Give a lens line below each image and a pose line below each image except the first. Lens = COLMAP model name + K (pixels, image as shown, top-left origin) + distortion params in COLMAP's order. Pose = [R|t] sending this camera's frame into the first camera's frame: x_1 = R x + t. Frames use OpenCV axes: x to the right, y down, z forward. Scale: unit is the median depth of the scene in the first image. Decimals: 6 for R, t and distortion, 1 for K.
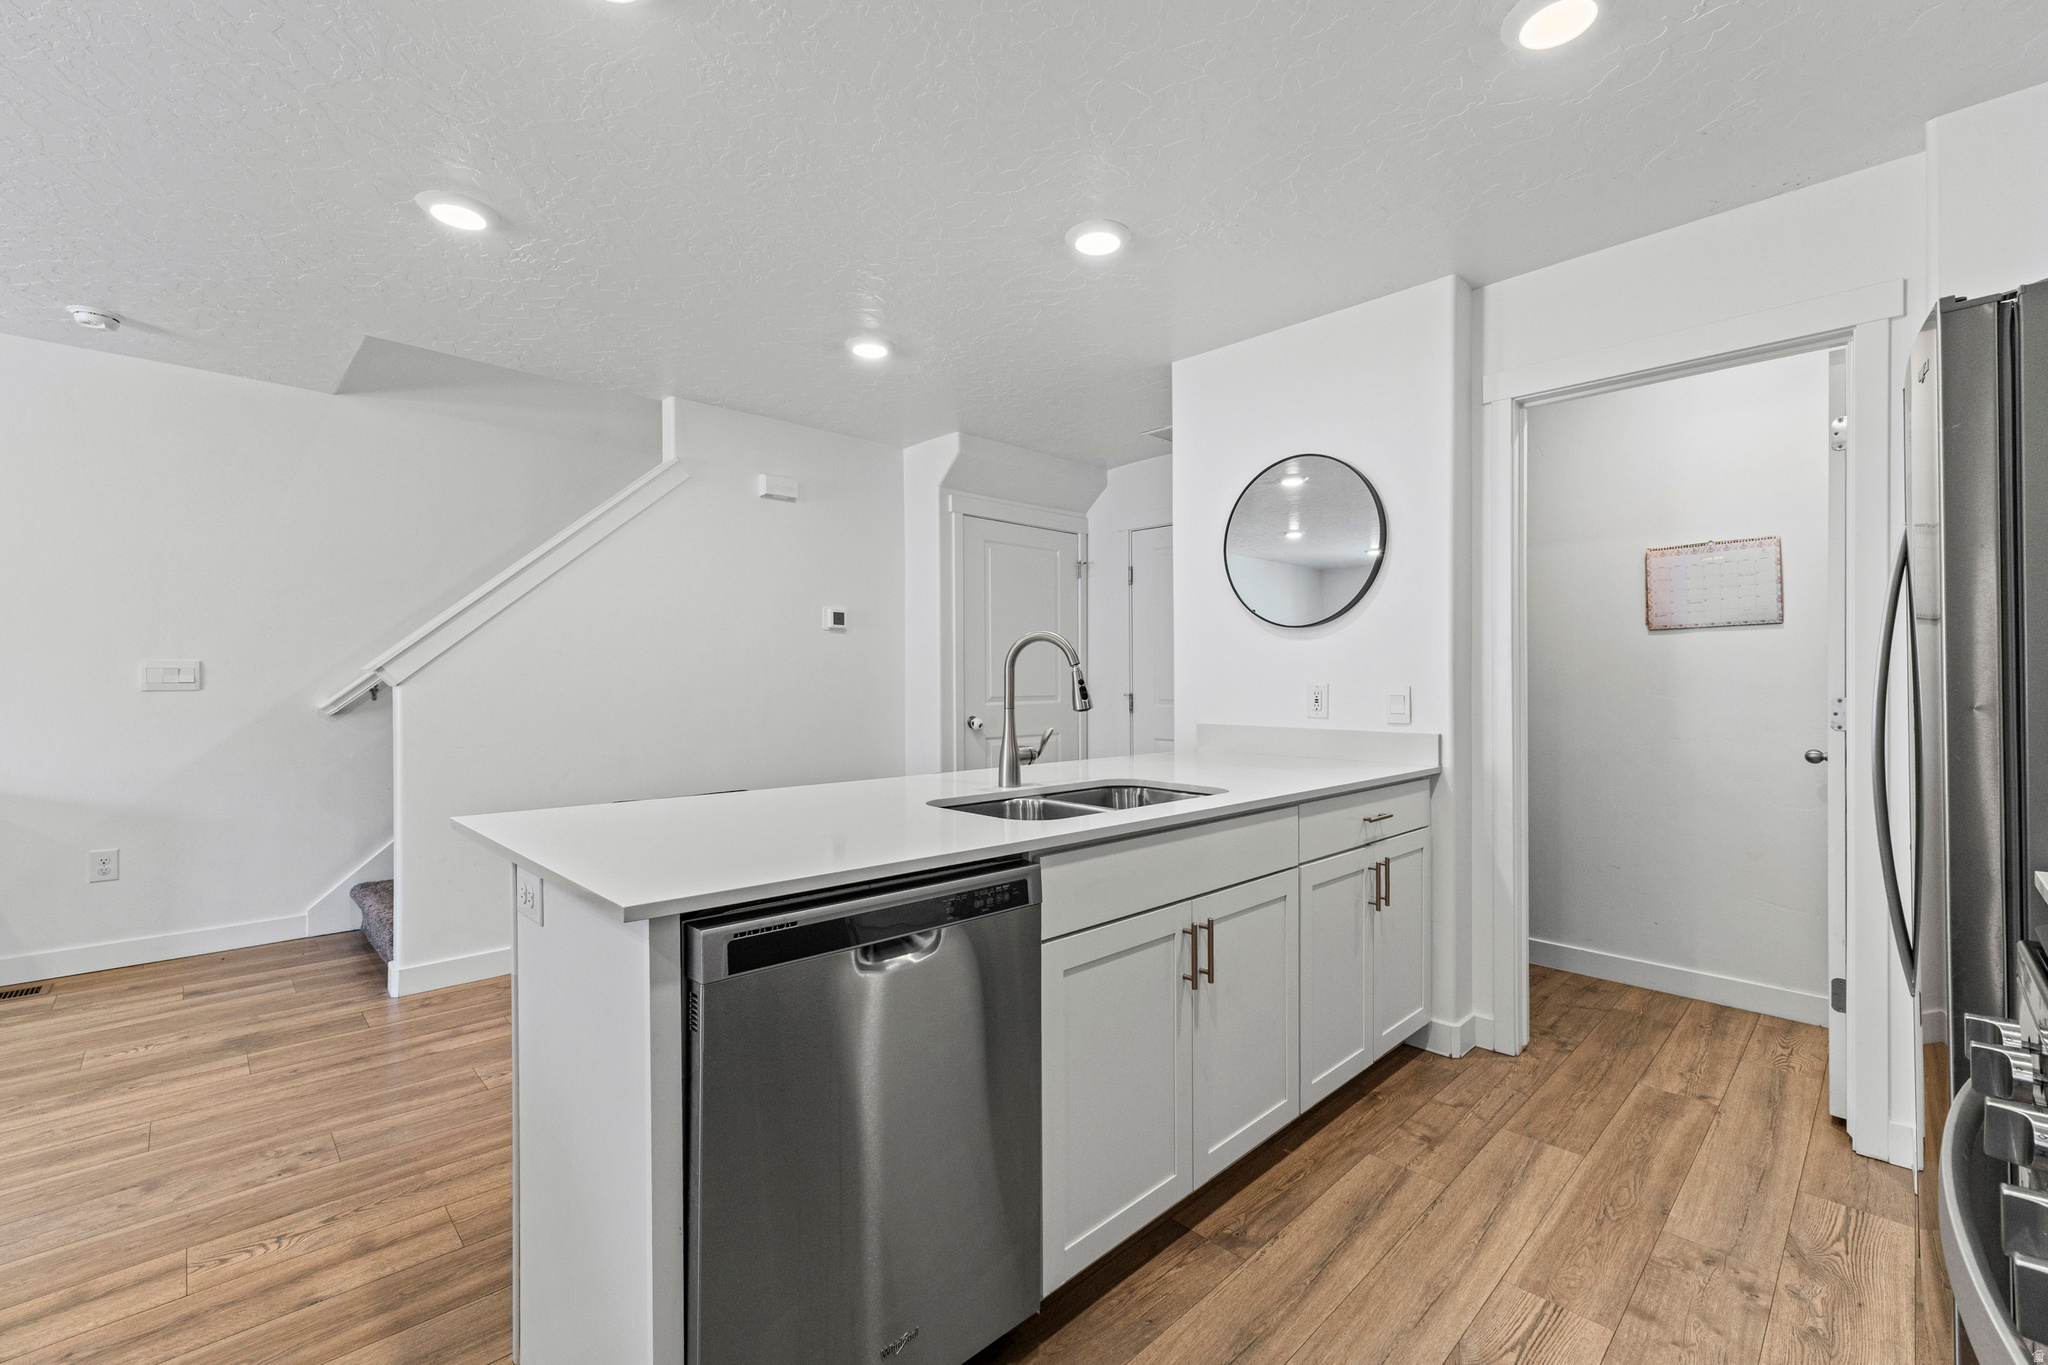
lens RADIAL K [[864.1, 0, 1027.1], [0, 864.1, 679.7], [0, 0, 1]] dist [0.003955, -0.000578]
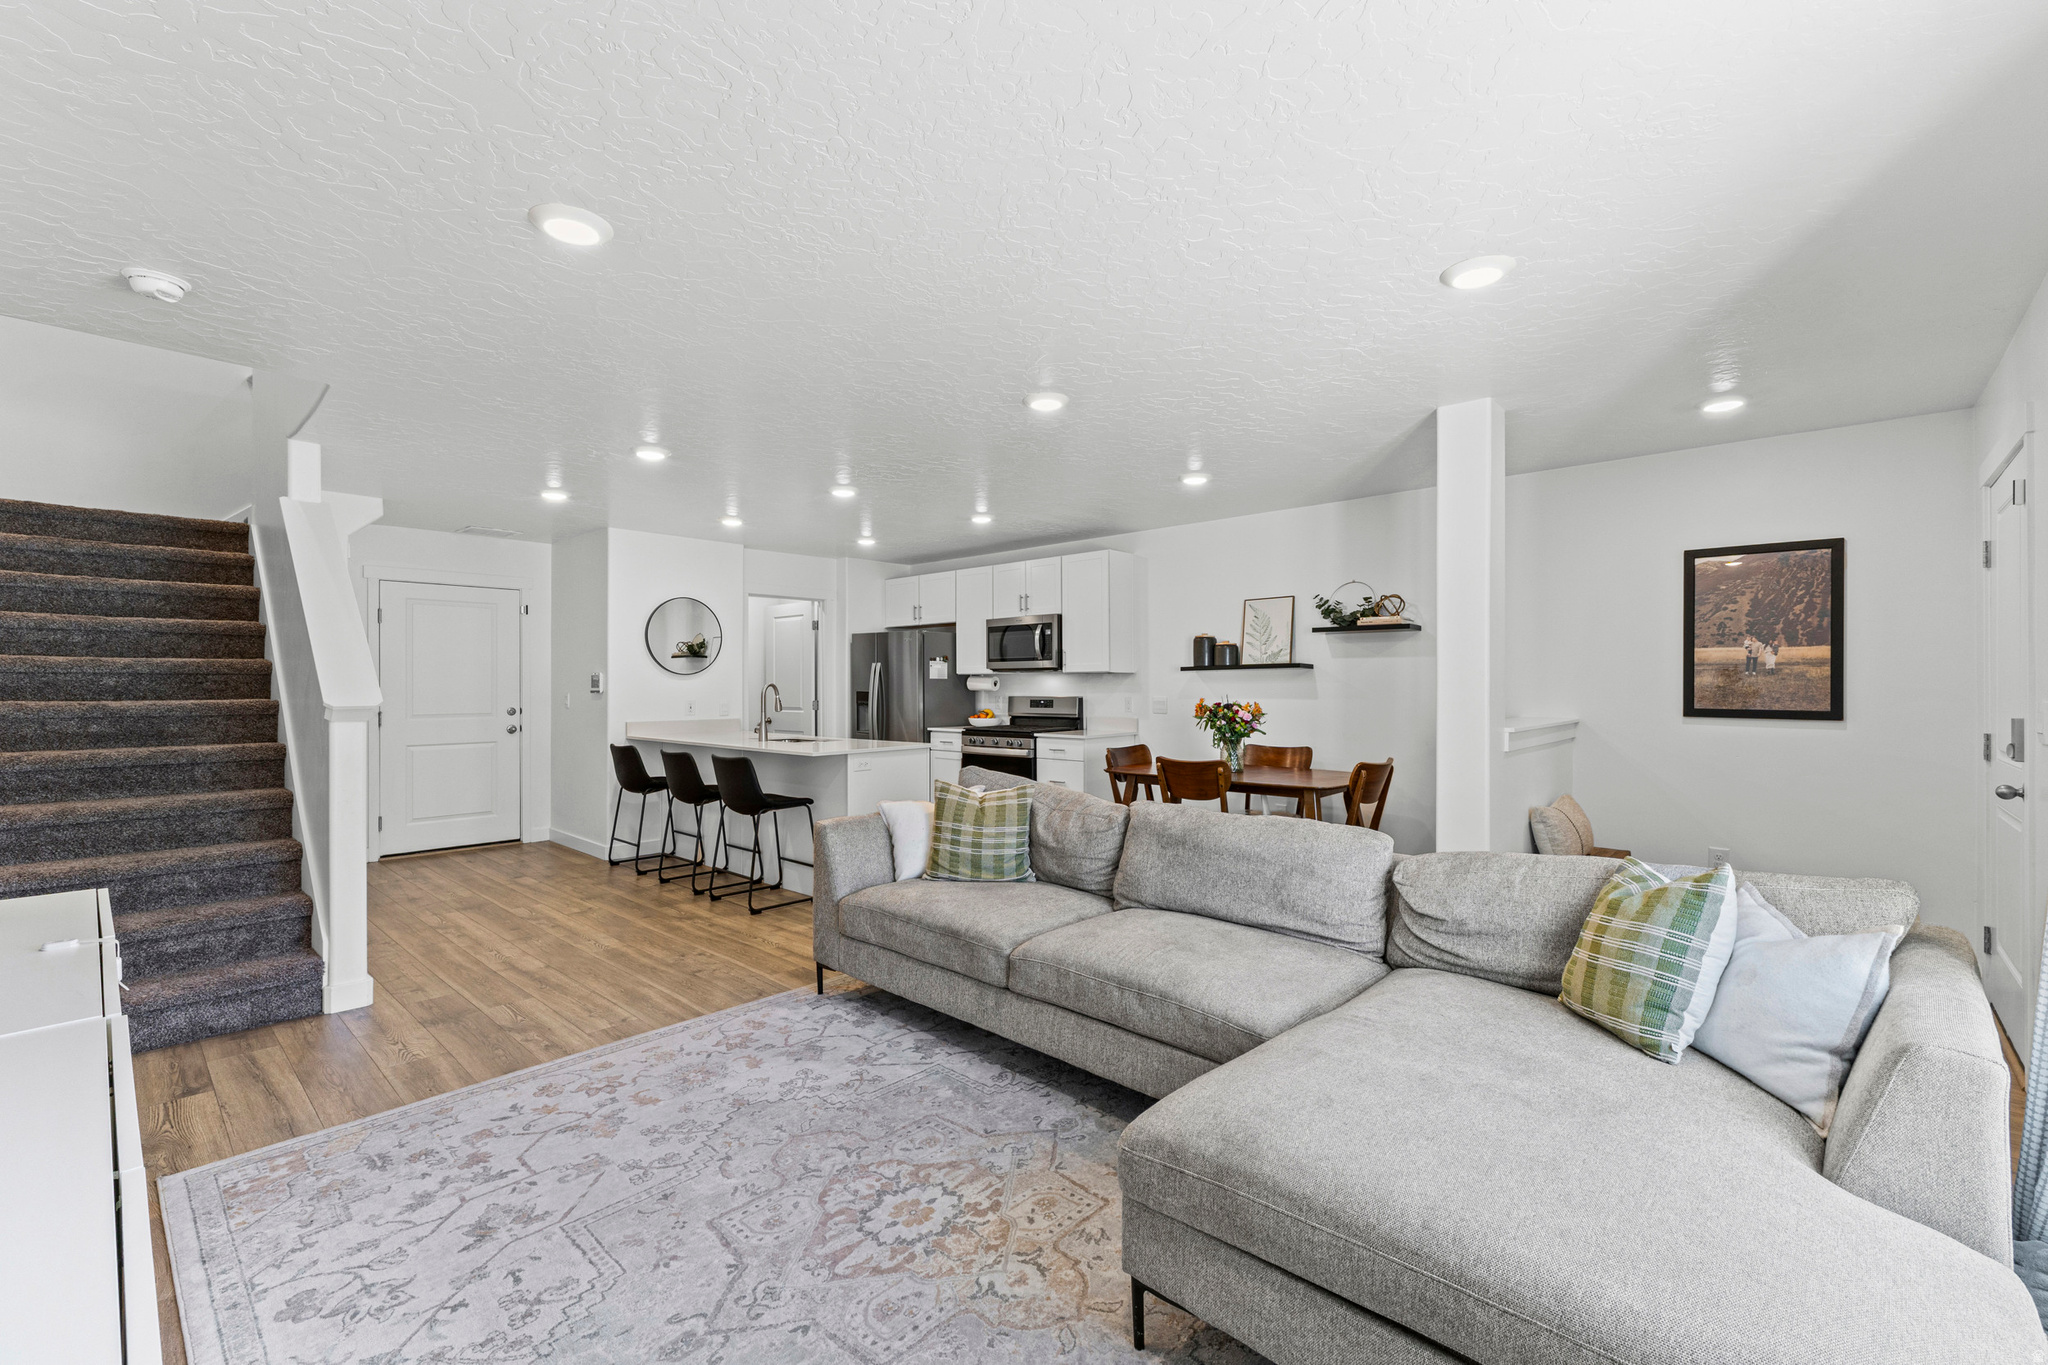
lens RADIAL K [[867.7, 0, 1028.3], [0, 867.7, 689.8], [0, 0, 1]] dist [0.002801, -0.000061]
pose [[-0.051394, -0.010003, 0.998628, -2.079454], [0.003894, 0.999940, 0.010217, -0.043951], [-0.998671, 0.004413, -0.051352, 0.247863]]
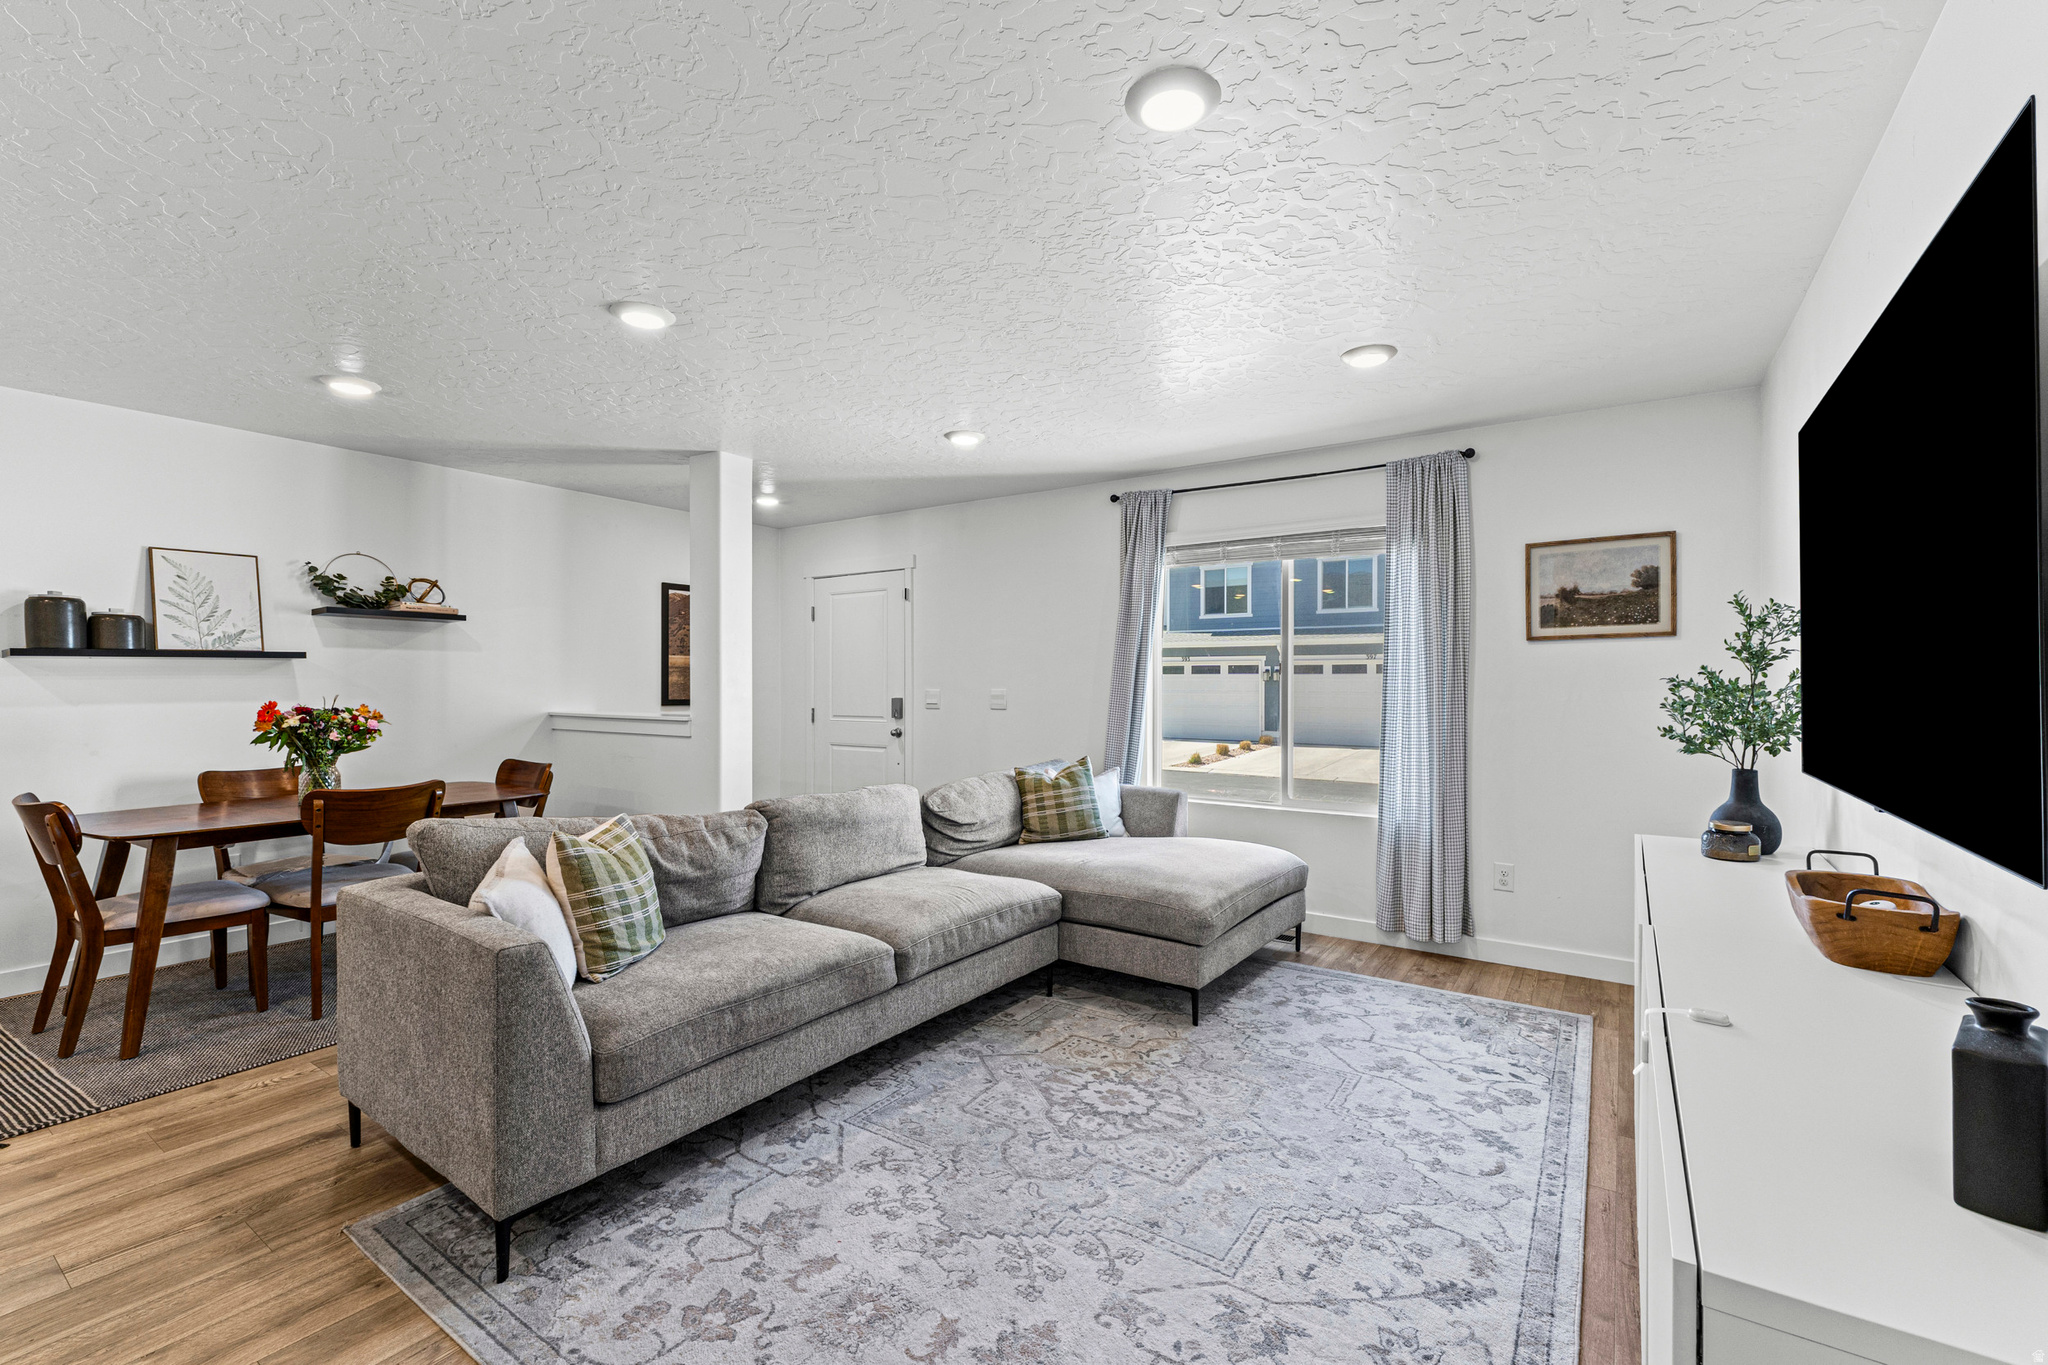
lens RADIAL K [[863.4, 0, 1042.6], [0, 863.4, 689.2], [0, 0, 1]] dist [0.004540, 0.000439]
pose [[-0.978378, -0.003950, -0.206786, -1.075255], [-0.006325, 0.999921, 0.010830, -0.043420], [0.206726, 0.011904, -0.978326, 1.196791]]
